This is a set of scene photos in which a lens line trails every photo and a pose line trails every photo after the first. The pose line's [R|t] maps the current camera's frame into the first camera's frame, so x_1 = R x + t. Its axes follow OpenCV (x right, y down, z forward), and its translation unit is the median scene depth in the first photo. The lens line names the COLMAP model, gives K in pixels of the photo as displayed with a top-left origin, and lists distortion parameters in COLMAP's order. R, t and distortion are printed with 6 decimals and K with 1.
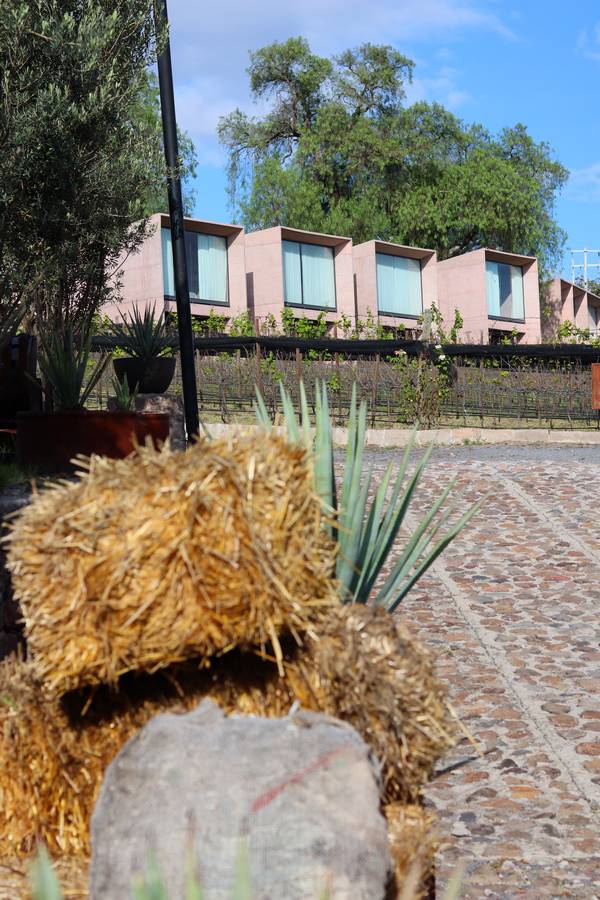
lens RADIAL K [[2033.2, 0, 300.9], [0, 2033.2, 450.4], [0, 0, 1]] dist [0.004761, 0.000000]
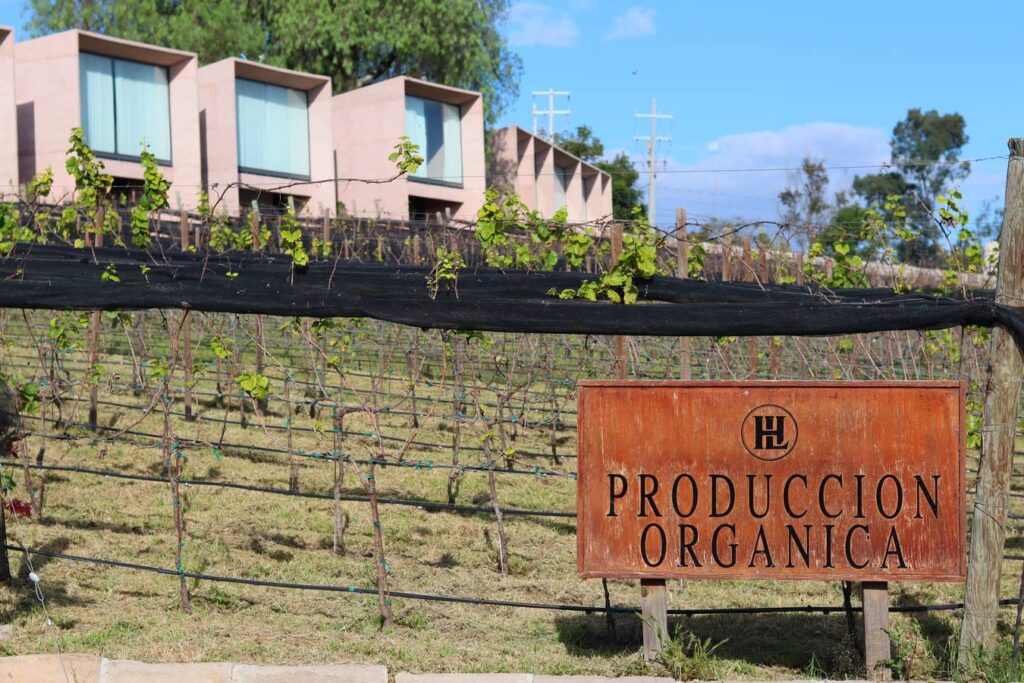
lens RADIAL K [[2313.4, 0, 511.0], [0, 2313.4, 339.3], [0, 0, 1]] dist [0.004761, 0.000000]
pose [[0.992516, 0.007186, 0.121907, 0.031564], [-0.007601, 0.999967, 0.002940, -0.013955], [-0.121882, -0.003845, 0.992537, 0.223609]]
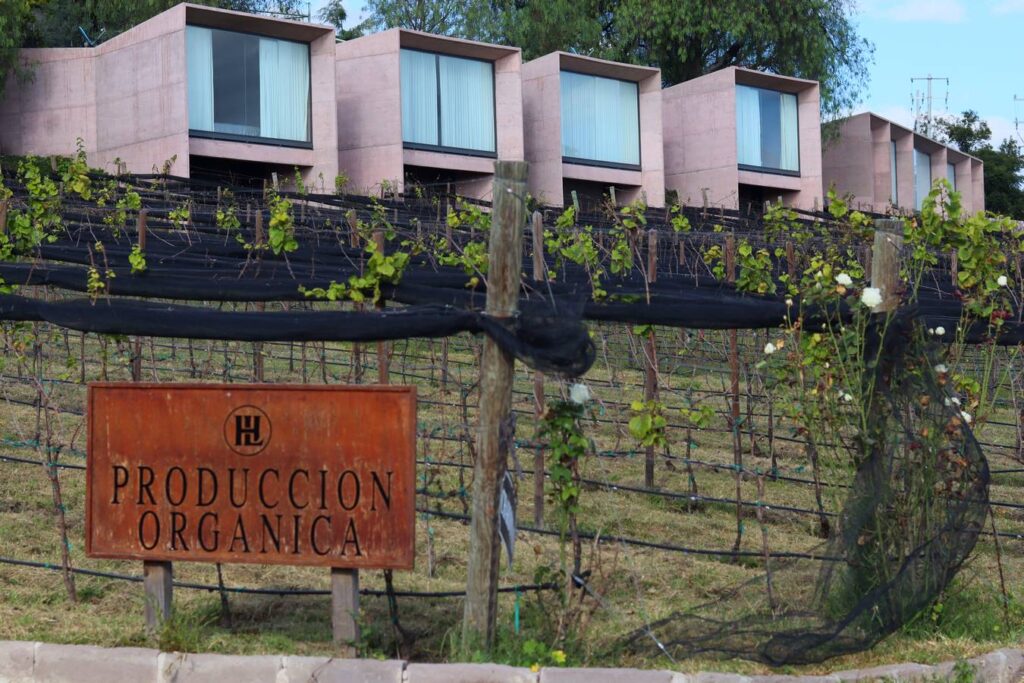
lens RADIAL K [[2313.4, 0, 511.0], [0, 2313.4, 343.0], [0, 0, 1]] dist [0.004761, 0.000000]
pose [[0.997853, 0.012094, -0.064360, 0.064696], [-0.011297, 0.999855, 0.012736, -0.015109], [0.064505, -0.011982, 0.997845, 0.214728]]
